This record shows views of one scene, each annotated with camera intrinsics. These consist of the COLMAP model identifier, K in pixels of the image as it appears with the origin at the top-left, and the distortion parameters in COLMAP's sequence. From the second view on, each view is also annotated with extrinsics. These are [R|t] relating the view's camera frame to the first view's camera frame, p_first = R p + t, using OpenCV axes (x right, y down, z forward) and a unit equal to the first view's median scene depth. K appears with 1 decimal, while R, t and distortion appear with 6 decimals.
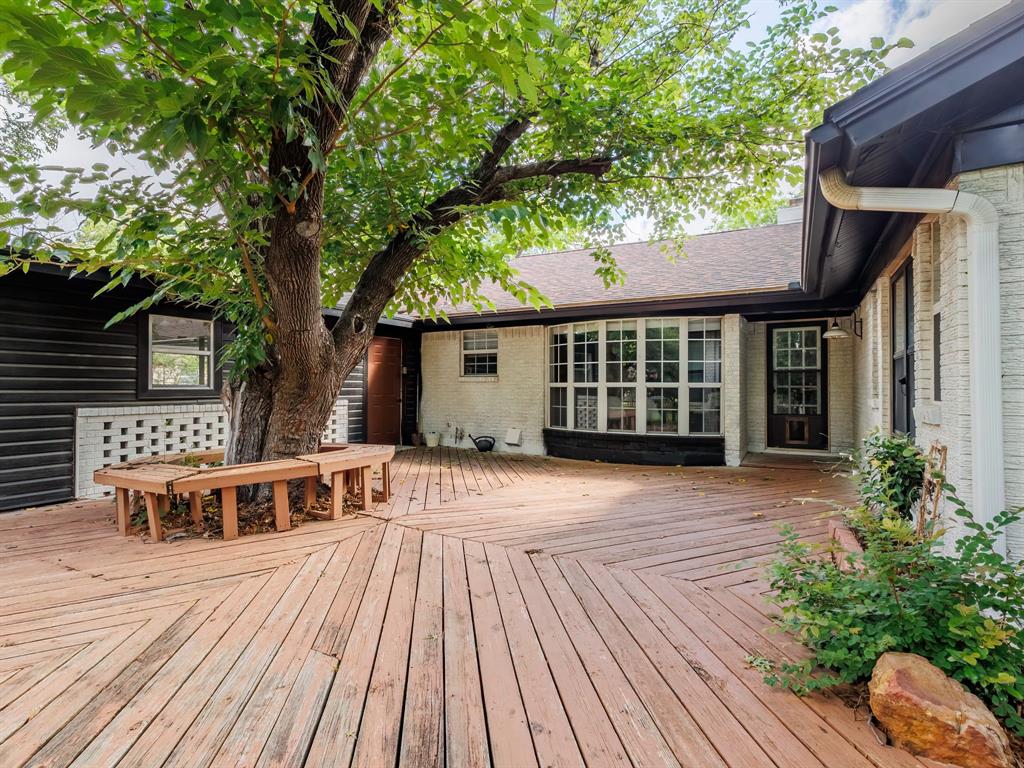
lens RADIAL K [[526.5, 0, 520.0], [0, 526.5, 383.6], [0, 0, 1]] dist [0.016649, -0.001334]
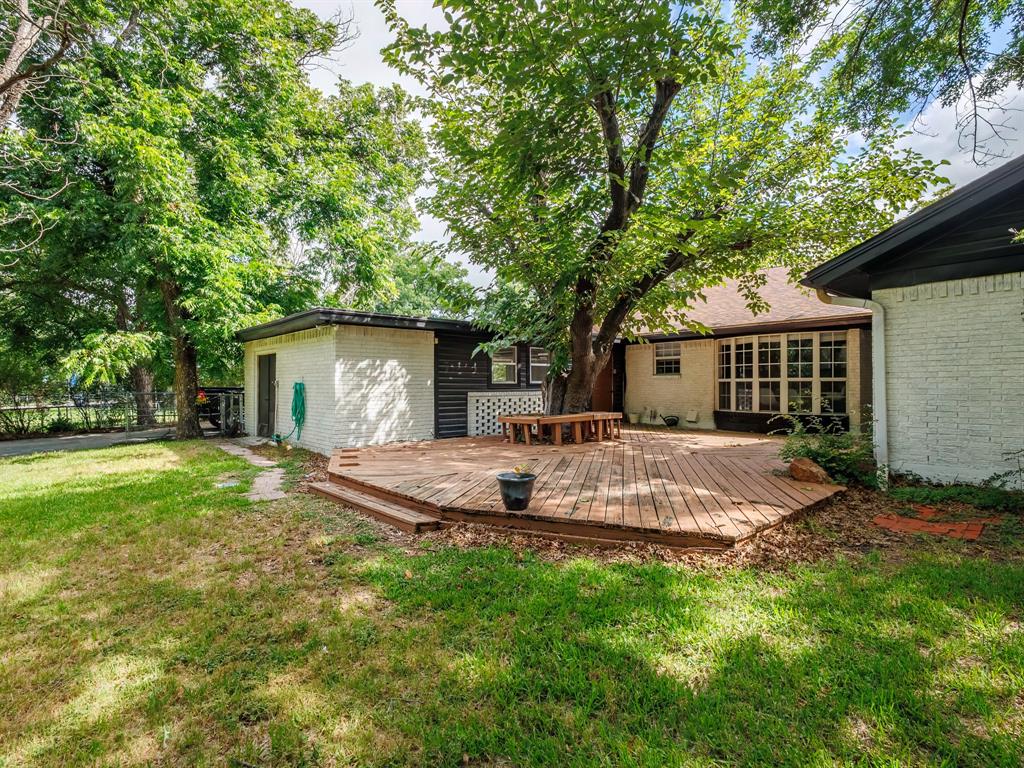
lens RADIAL K [[526.5, 0, 520.0], [0, 526.5, 383.6], [0, 0, 1]] dist [0.016649, -0.001334]
pose [[0.940469, -0.004375, -0.339851, 0.041937], [0.005061, 0.999987, 0.001131, 0.008135], [0.339841, -0.002783, 0.940479, -0.614858]]
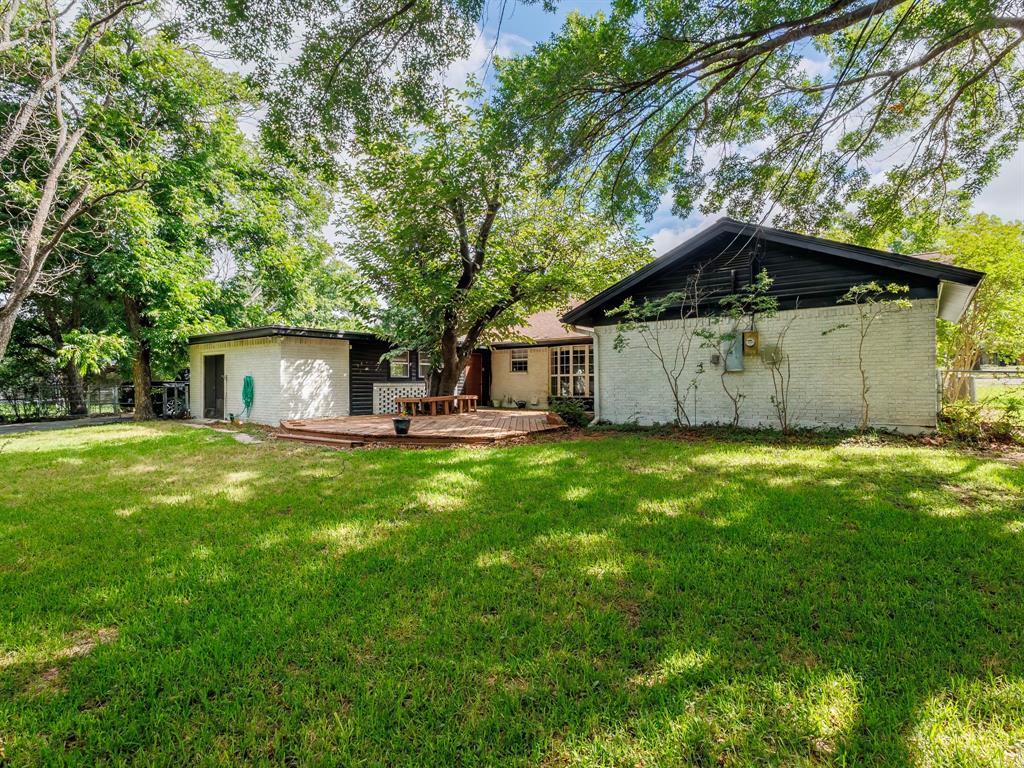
lens RADIAL K [[524.8, 0, 512.0], [0, 524.8, 384.0], [0, 0, 1]] dist [-0.003665, -0.000690]
pose [[0.984675, -0.003503, -0.174365, 0.305403], [0.004332, 0.999981, 0.004376, 0.029584], [0.174346, -0.005064, 0.984671, -1.224134]]
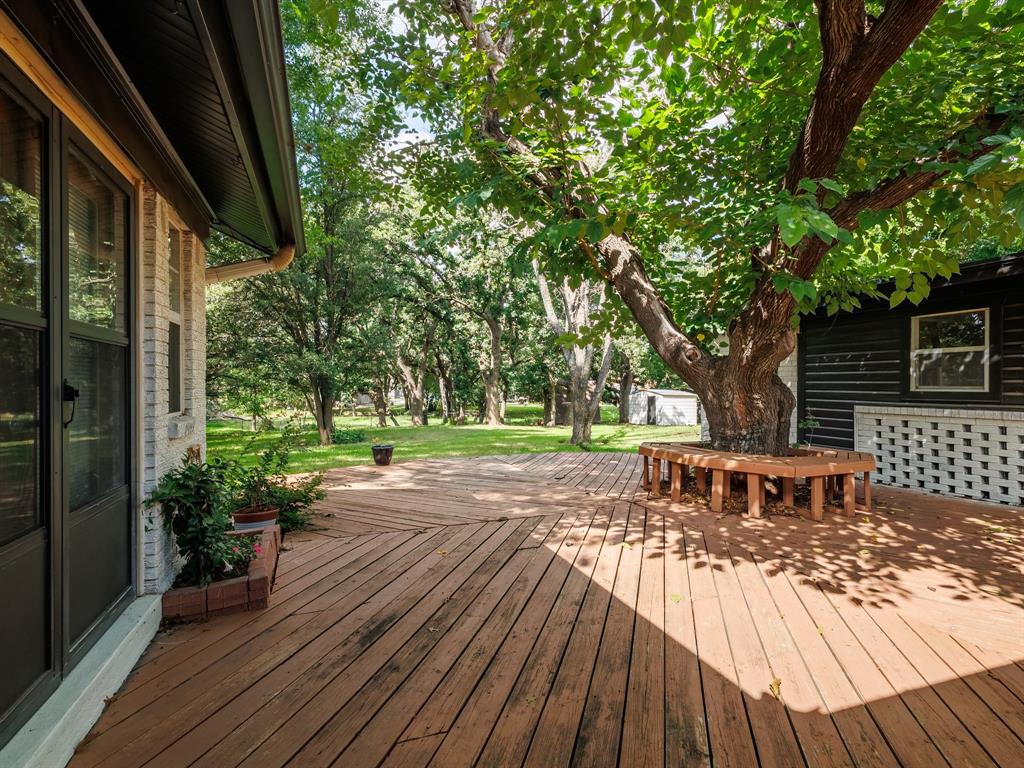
lens RADIAL K [[526.5, 0, 520.0], [0, 526.5, 383.6], [0, 0, 1]] dist [0.016649, -0.001334]
pose [[-0.665879, -0.002128, -0.746057, 0.447579], [0.003043, 0.999980, -0.005568, -0.000412], [0.746054, -0.005977, -0.665859, 0.879453]]
